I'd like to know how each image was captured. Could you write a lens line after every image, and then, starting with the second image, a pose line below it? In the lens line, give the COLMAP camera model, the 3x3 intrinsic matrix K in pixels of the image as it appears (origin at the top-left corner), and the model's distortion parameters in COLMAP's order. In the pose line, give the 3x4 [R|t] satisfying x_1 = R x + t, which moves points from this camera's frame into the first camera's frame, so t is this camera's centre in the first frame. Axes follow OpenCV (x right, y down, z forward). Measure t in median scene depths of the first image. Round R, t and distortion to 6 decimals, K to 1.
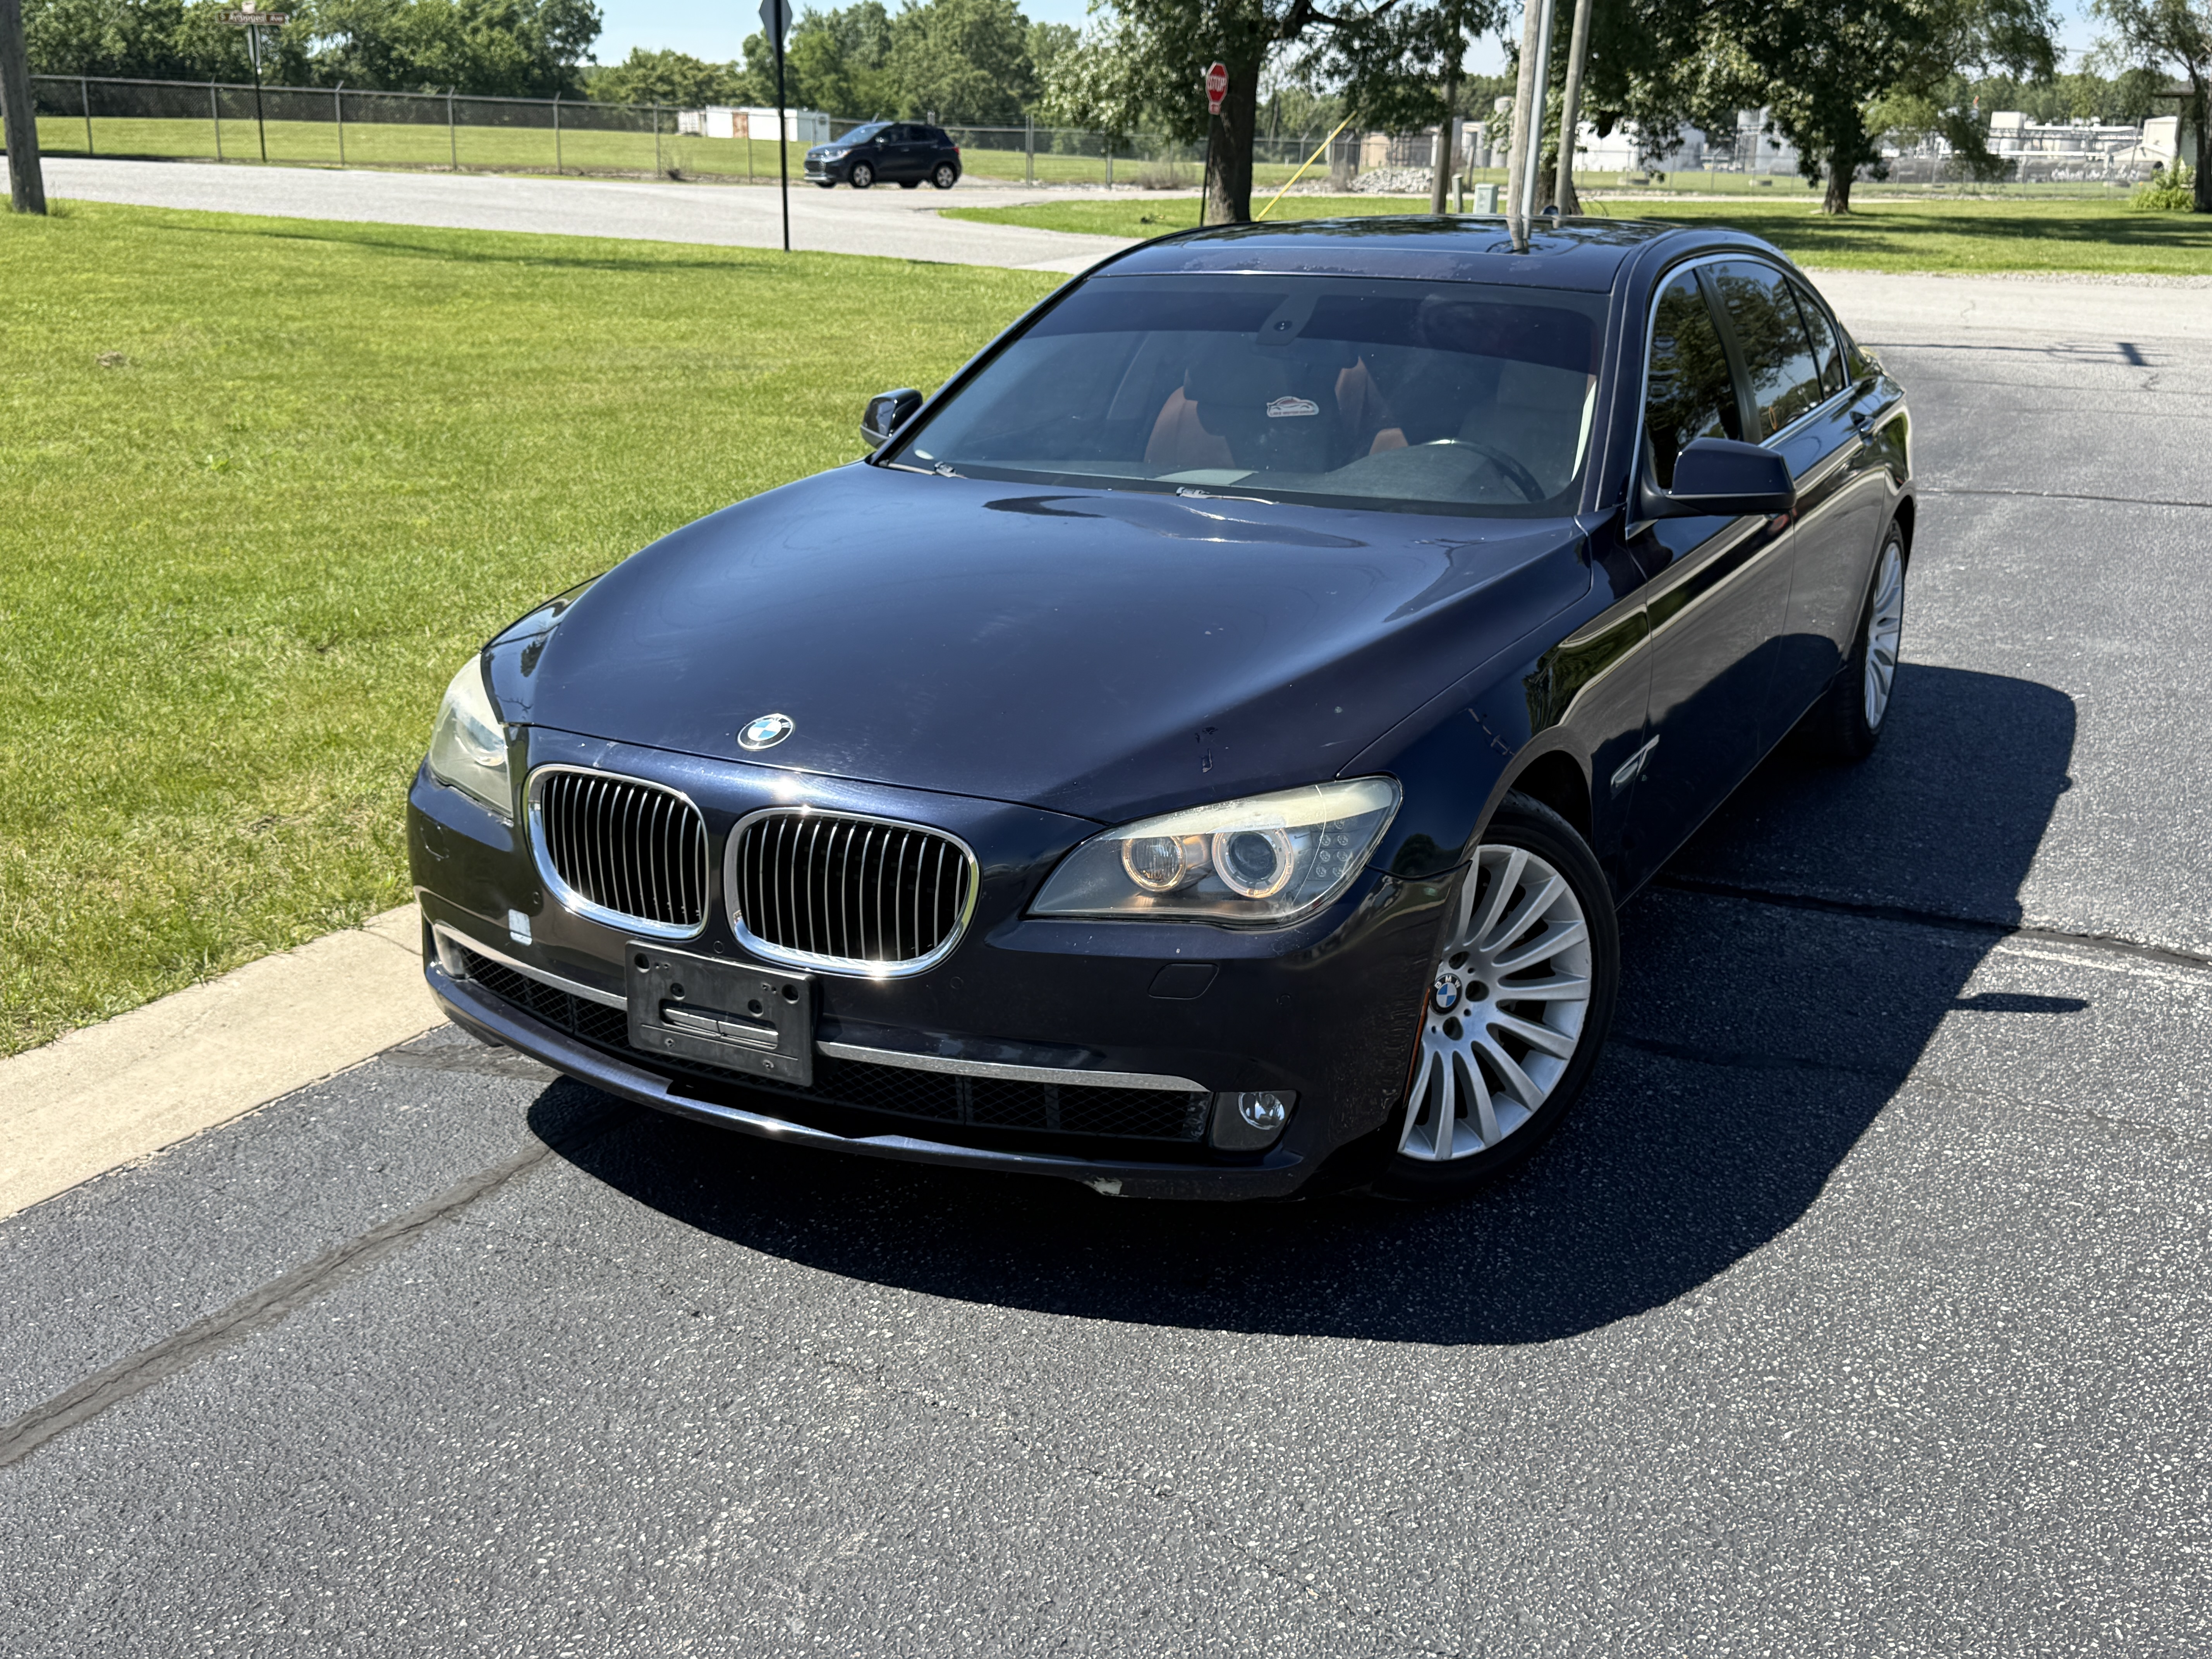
lens RADIAL K [[2267.3, 0, 1105.1], [0, 2267.3, 839.0], [0, 0, 1]] dist [0.151918, -0.333233]
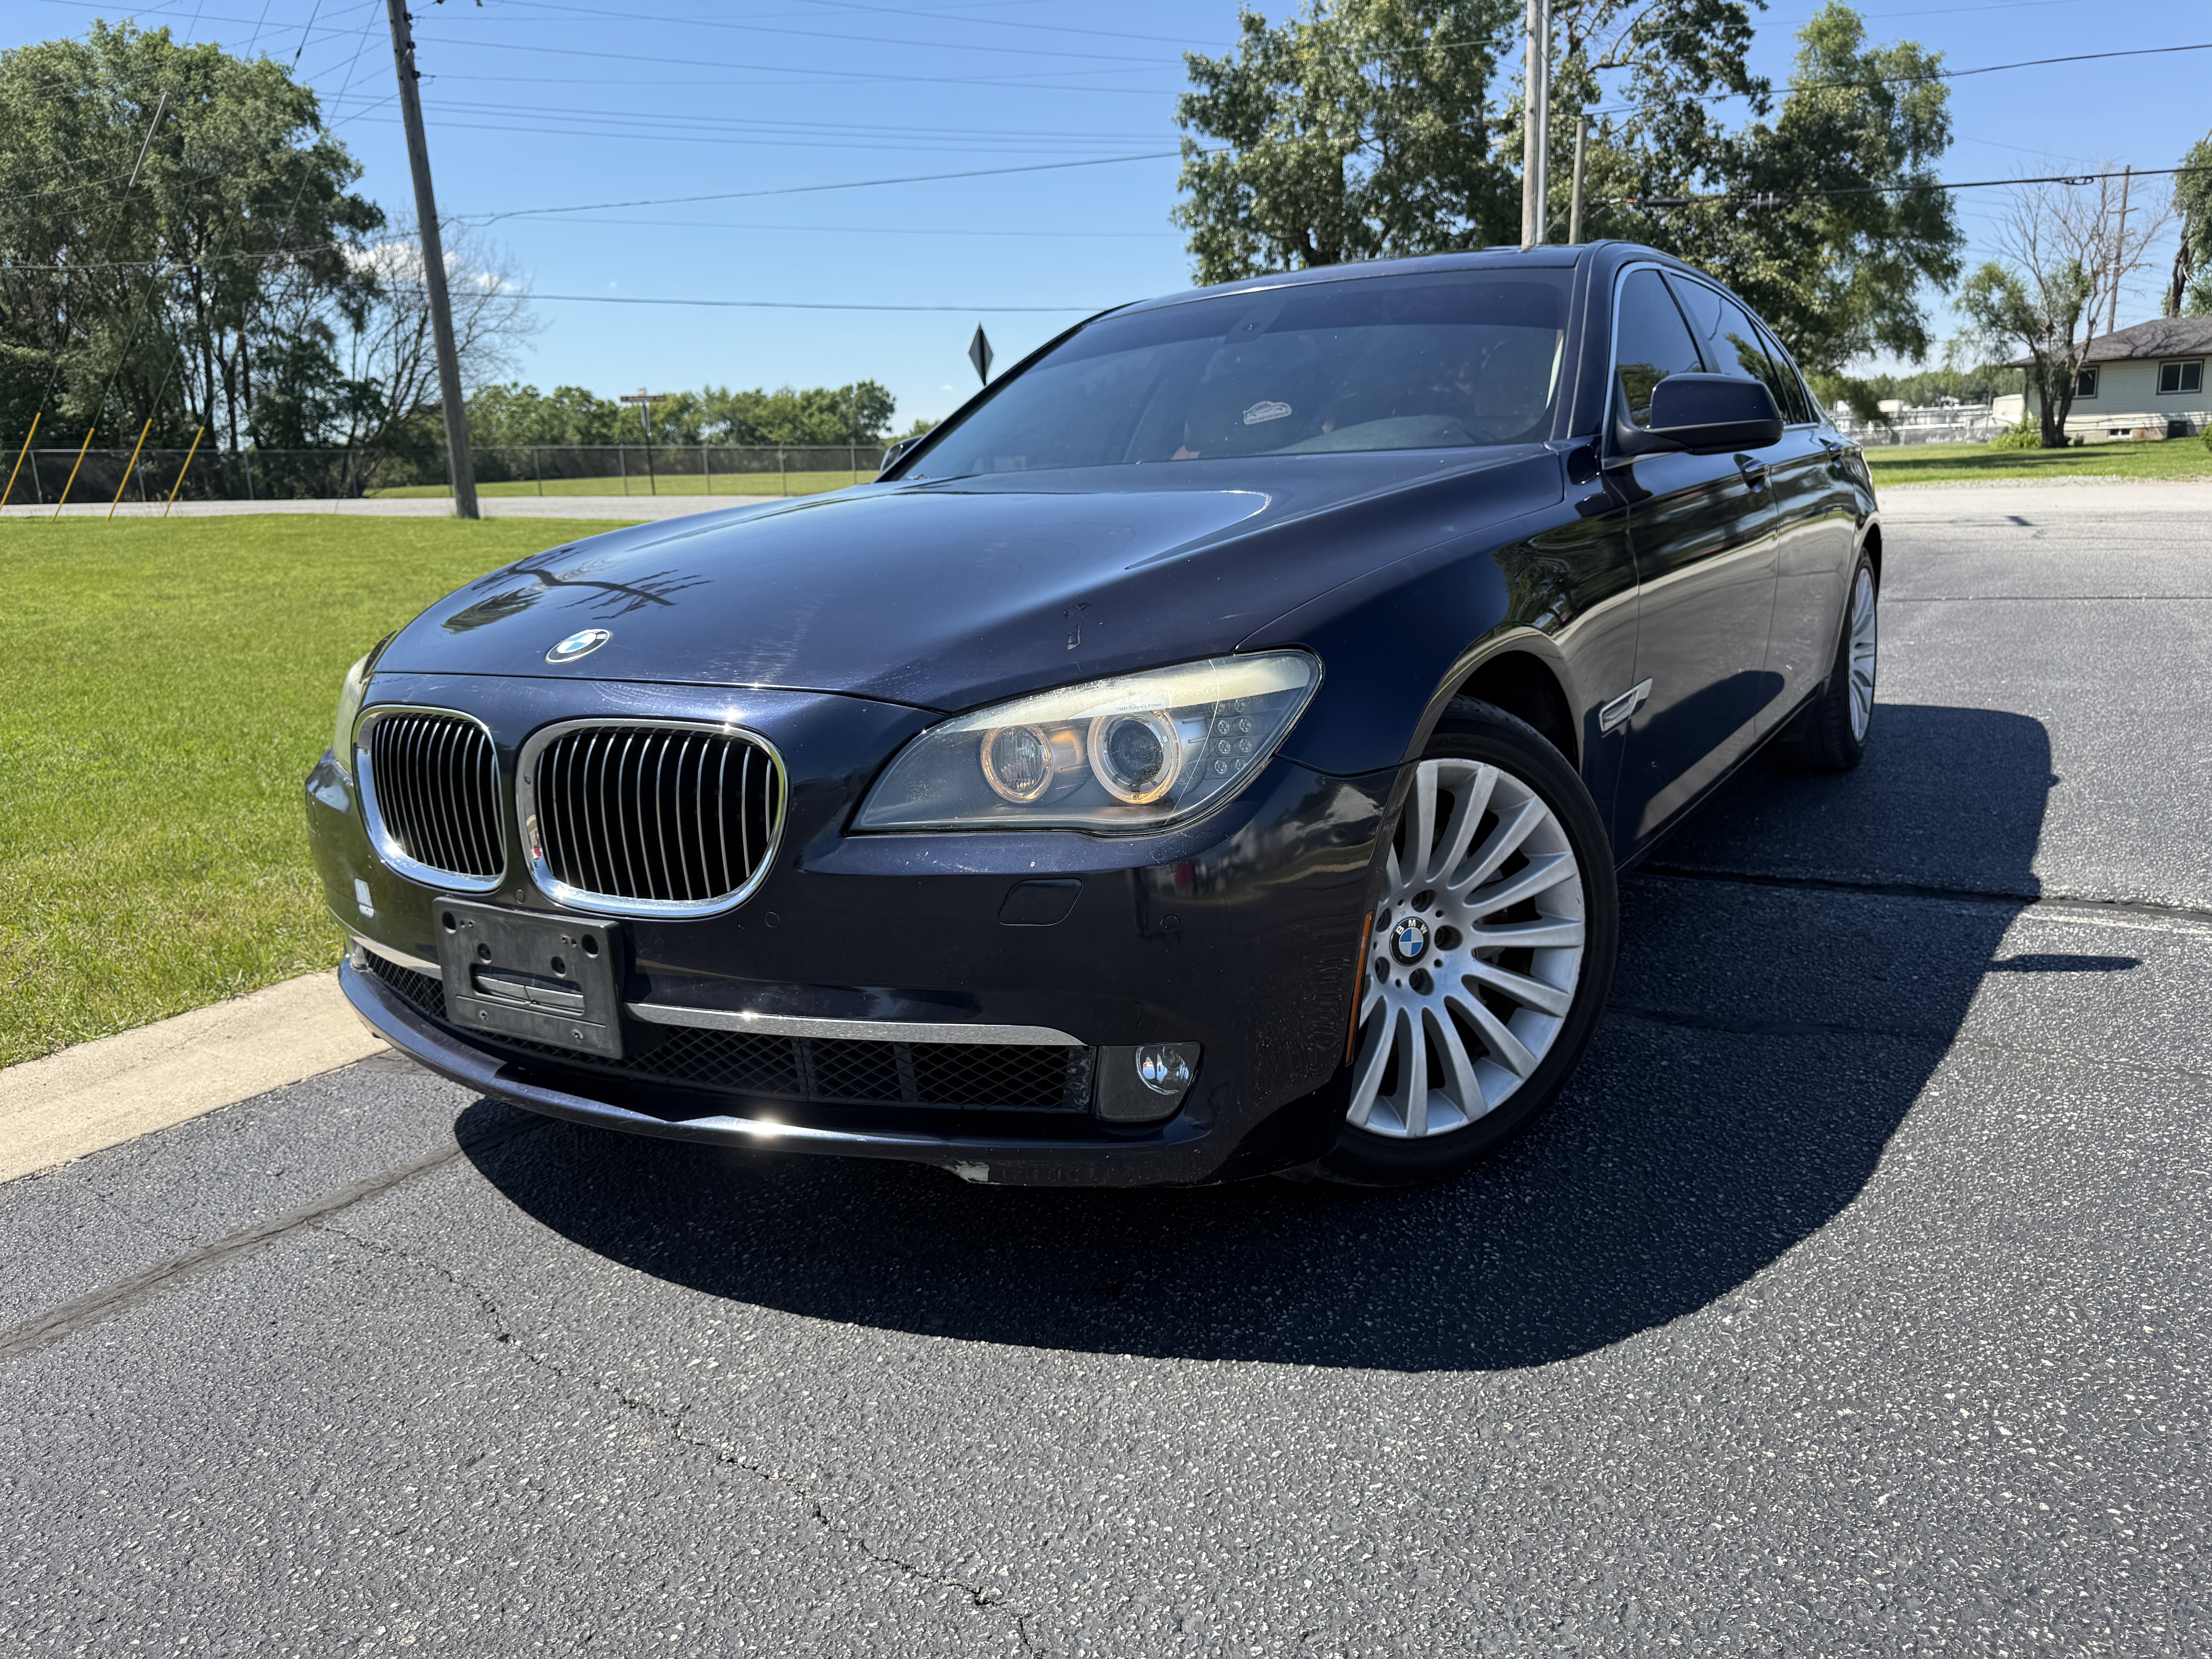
lens RADIAL K [[1591.4, 0, 1106.0], [0, 1591.4, 829.5], [0, 0, 1]] dist [0.018509, -0.037418]
pose [[0.994406, -0.041086, -0.097307, 0.081379], [0.033413, 0.996298, -0.079213, 0.059482], [0.100202, 0.075518, 0.992097, 0.336029]]
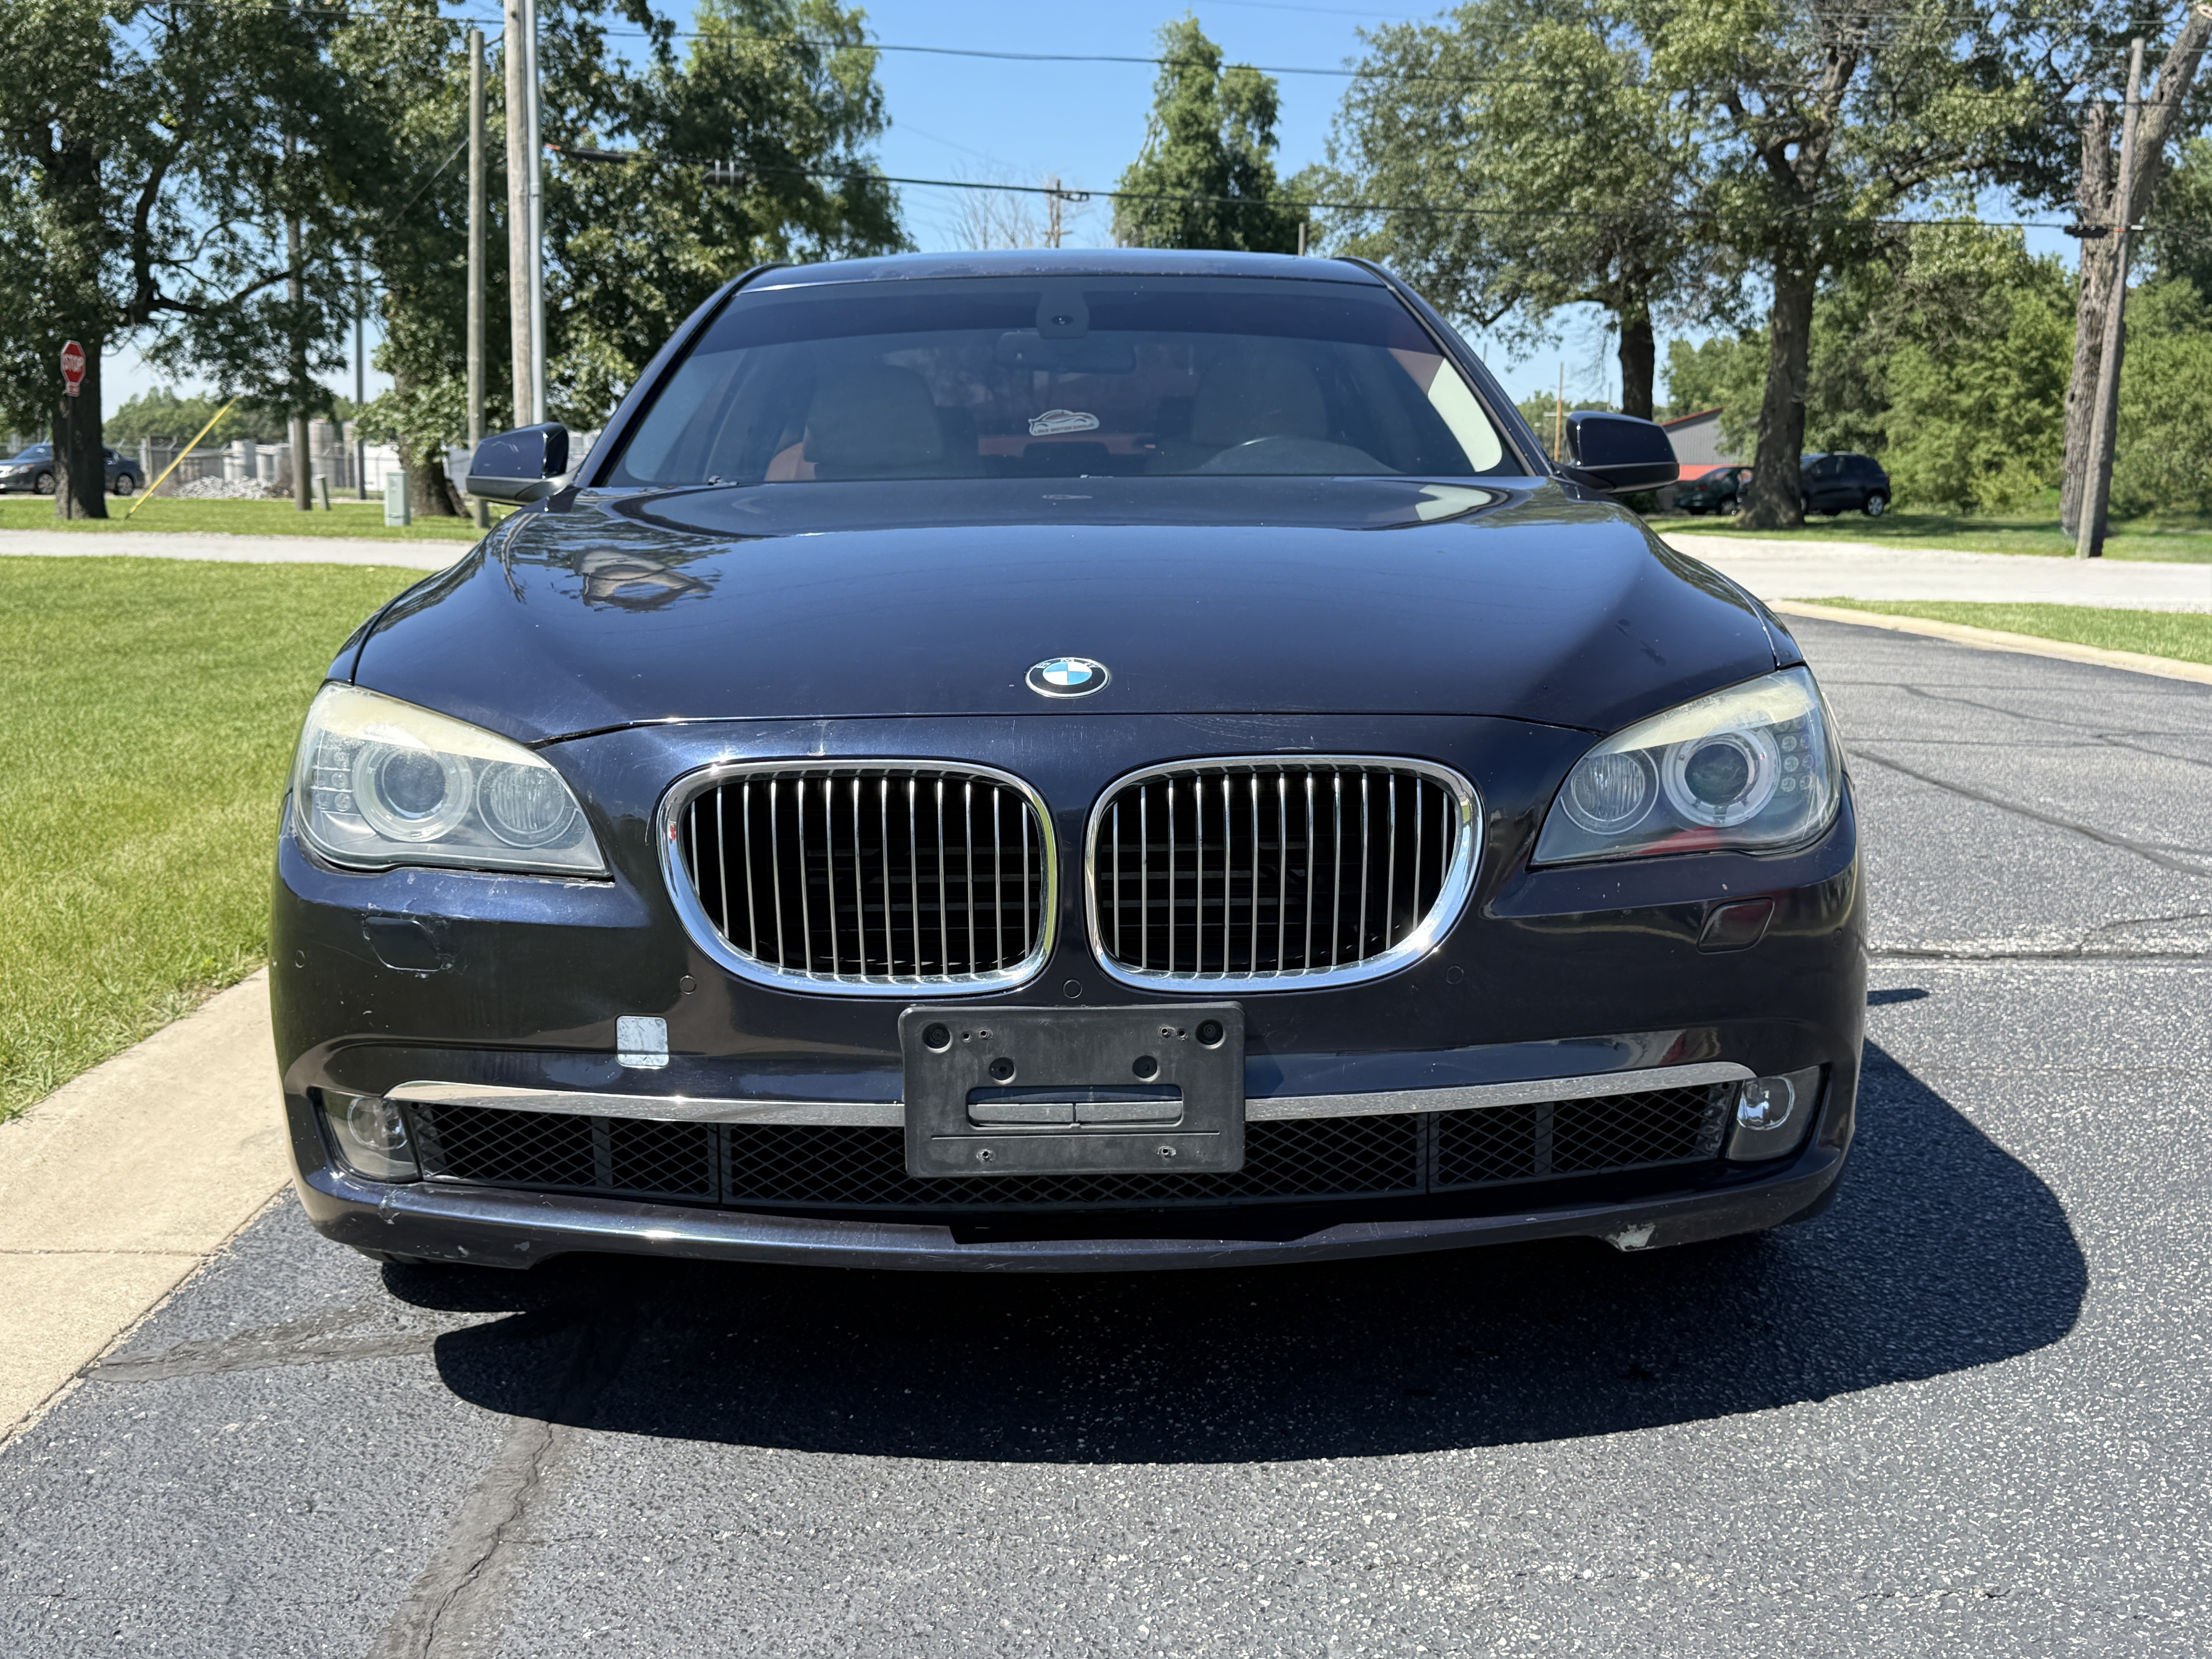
lens RADIAL K [[2315.8, 0, 1111.1], [0, 2315.8, 835.0], [0, 0, 1]] dist [0.105251, -0.225071]
pose [[0.870709, -0.086371, 0.484154, -0.374452], [0.155008, 0.982477, -0.103499, 0.058345], [-0.466731, 0.165165, 0.868840, 0.311522]]
